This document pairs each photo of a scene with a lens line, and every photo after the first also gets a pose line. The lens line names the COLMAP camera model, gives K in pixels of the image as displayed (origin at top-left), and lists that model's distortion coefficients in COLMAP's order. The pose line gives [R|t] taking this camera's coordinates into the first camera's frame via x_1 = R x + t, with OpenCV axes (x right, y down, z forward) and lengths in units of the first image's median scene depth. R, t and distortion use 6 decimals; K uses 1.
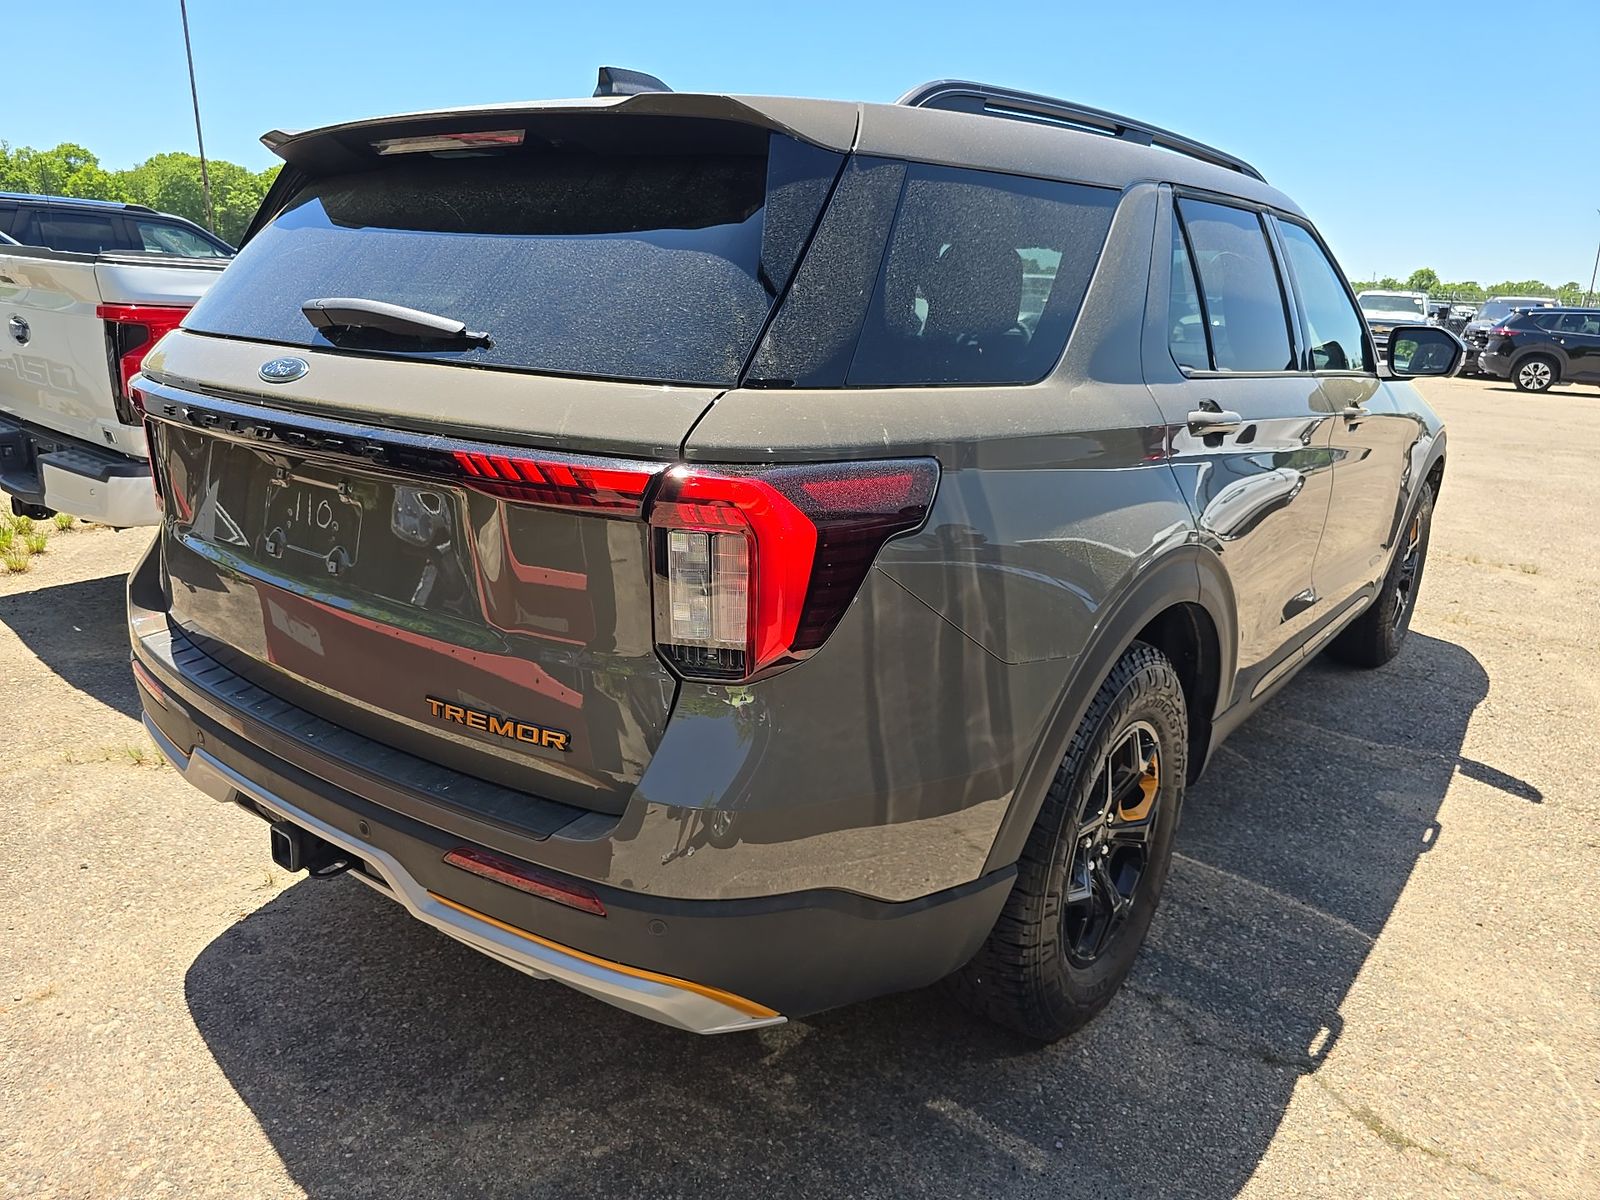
lens RADIAL K [[1069.6, 0, 798.9], [0, 1069.6, 597.5], [0, 0, 1]] dist [0.008145, -0.010854]
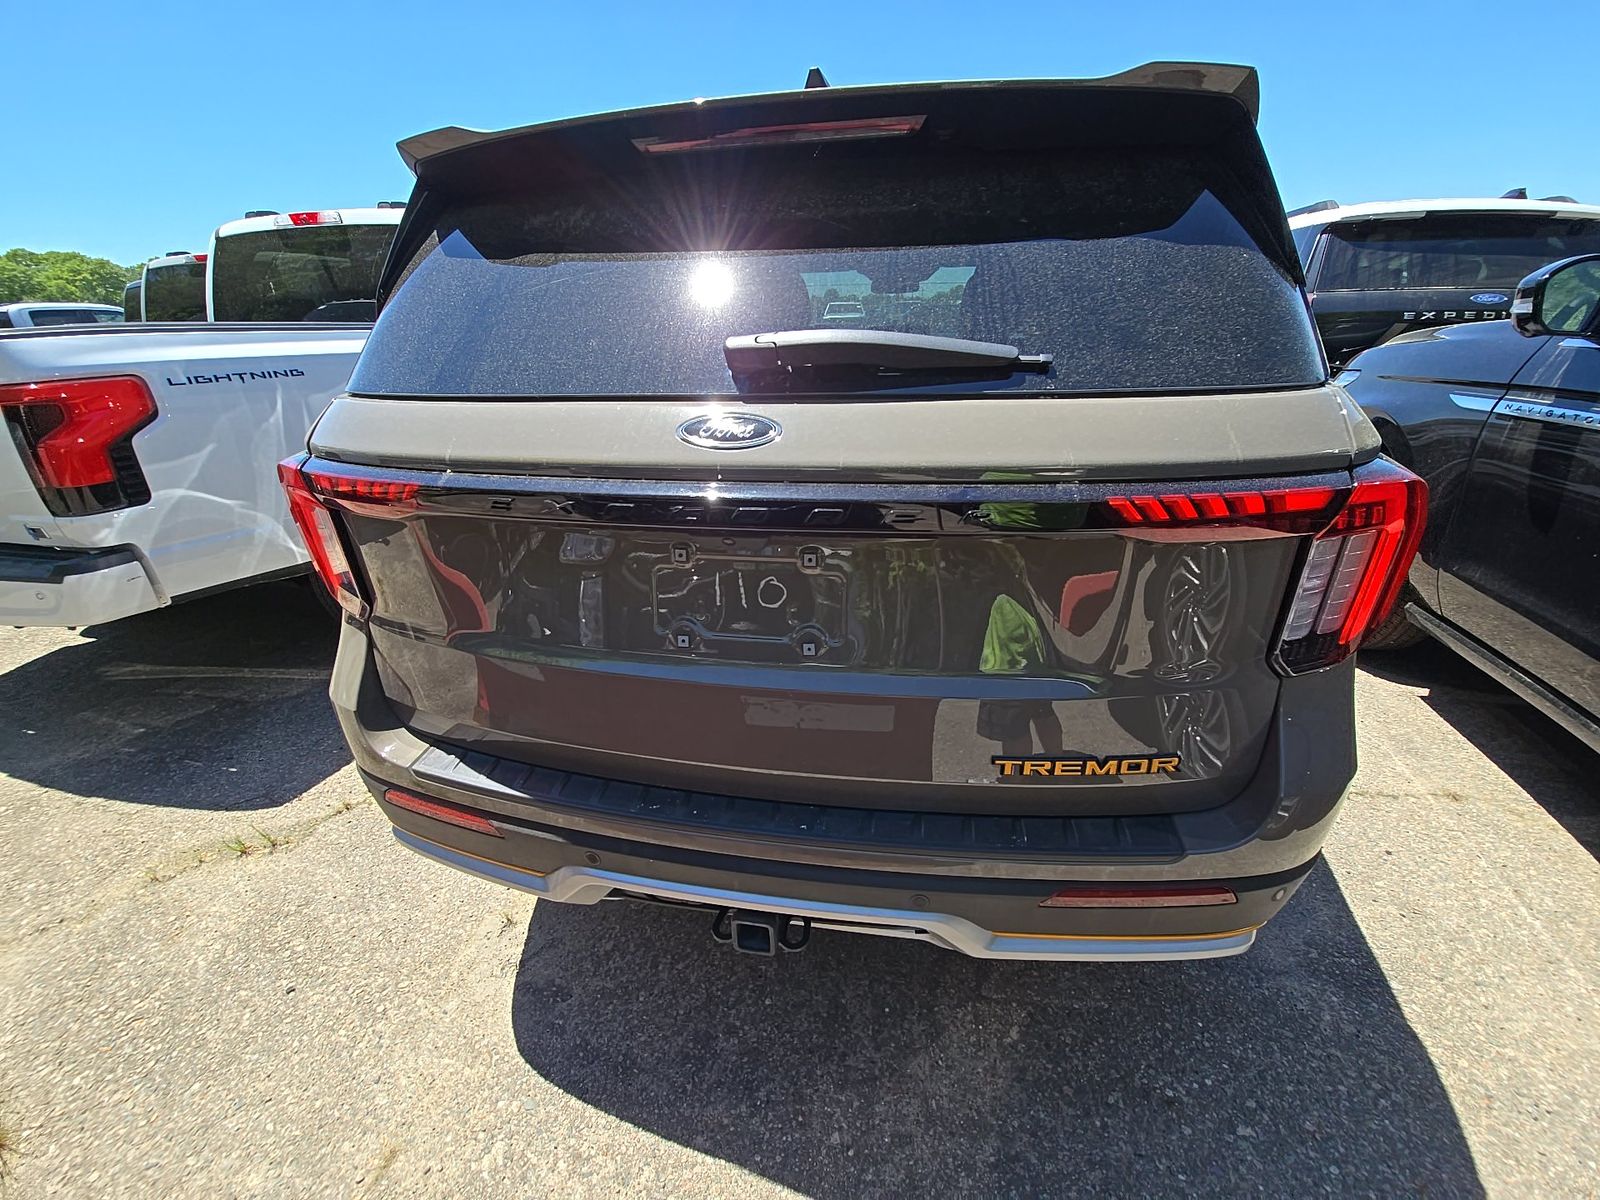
lens RADIAL K [[637.2, 0, 804.4], [0, 637.2, 600.9], [0, 0, 1]] dist [-0.001876, -0.000454]
pose [[0.892202, -0.238632, 0.383445, -0.517452], [0.181722, 0.966934, 0.178927, -0.132921], [-0.413464, -0.089959, 0.906066, 0.432588]]
